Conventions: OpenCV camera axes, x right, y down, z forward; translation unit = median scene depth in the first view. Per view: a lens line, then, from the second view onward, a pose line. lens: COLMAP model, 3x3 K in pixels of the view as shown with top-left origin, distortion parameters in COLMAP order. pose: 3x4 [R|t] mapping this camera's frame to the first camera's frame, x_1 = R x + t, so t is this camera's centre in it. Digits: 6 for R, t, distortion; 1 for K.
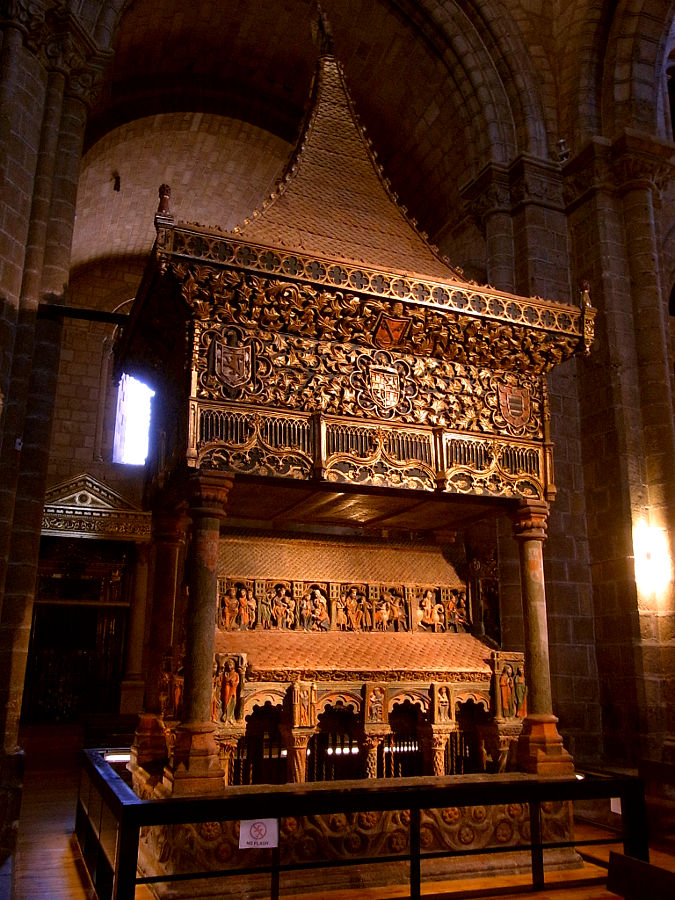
lens RADIAL K [[785.7, 0, 337.5], [0, 785.7, 450.0], [0, 0, 1]] dist [-0.100033, 0.059954]
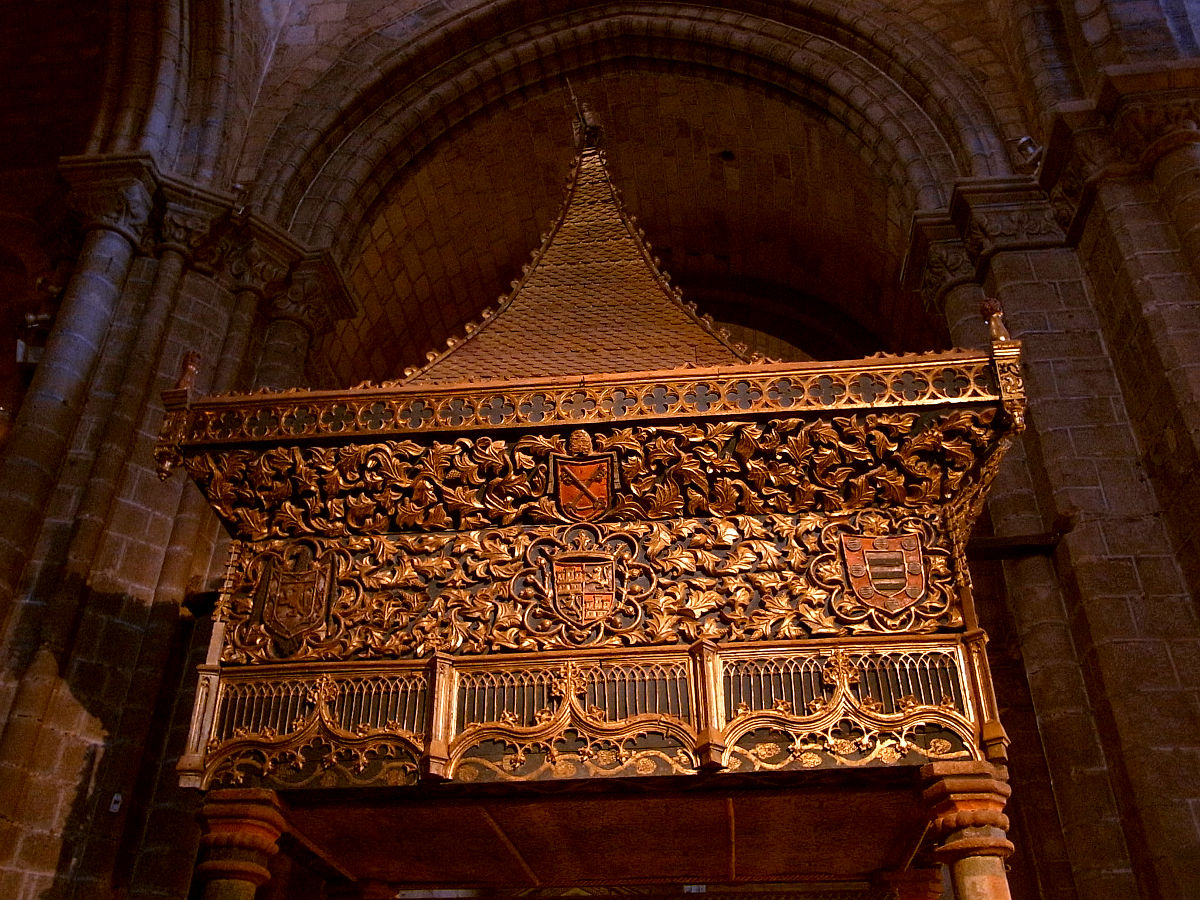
lens RADIAL K [[1082.1, 0, 599.7], [0, 1082.1, 470.3], [0, 0, 1]] dist [-0.043711, 0.001984]
pose [[0.890406, -0.266844, -0.368743, 0.348354], [0.132212, 0.926823, -0.351452, 0.100272], [0.435542, 0.264183, 0.860529, 0.354887]]
